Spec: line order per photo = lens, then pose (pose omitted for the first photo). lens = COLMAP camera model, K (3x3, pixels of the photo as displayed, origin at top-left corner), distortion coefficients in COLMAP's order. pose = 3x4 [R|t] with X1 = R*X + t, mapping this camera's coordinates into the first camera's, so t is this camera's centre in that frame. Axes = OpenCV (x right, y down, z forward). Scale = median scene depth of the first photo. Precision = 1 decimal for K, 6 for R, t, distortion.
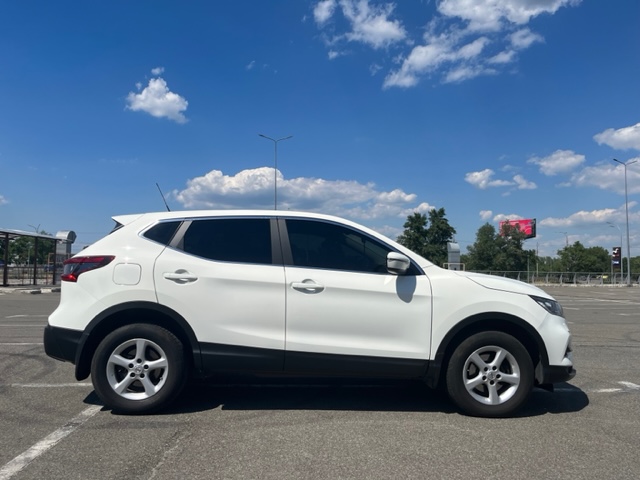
lens RADIAL K [[485.5, 0, 319.4], [0, 485.5, 237.4], [0, 0, 1]] dist [0.105727, -0.155753]
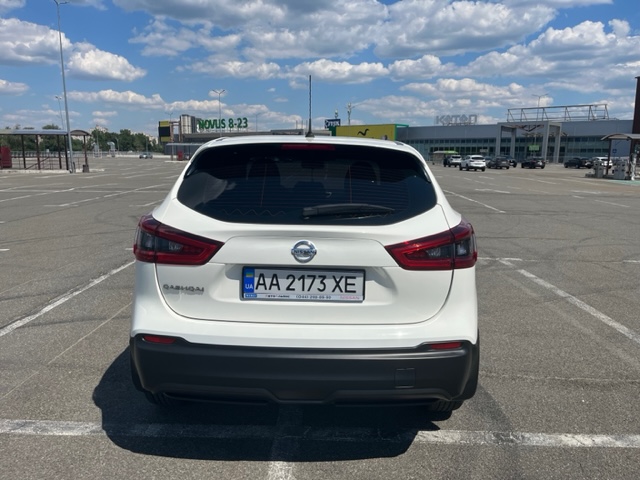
lens RADIAL K [[485.5, 0, 319.4], [0, 485.5, 237.4], [0, 0, 1]] dist [0.105727, -0.155753]
pose [[0.060173, -0.181542, 0.981541, -1.120121], [-0.076151, 0.979622, 0.185855, -0.044188], [-0.995279, -0.085929, 0.045122, 1.176845]]
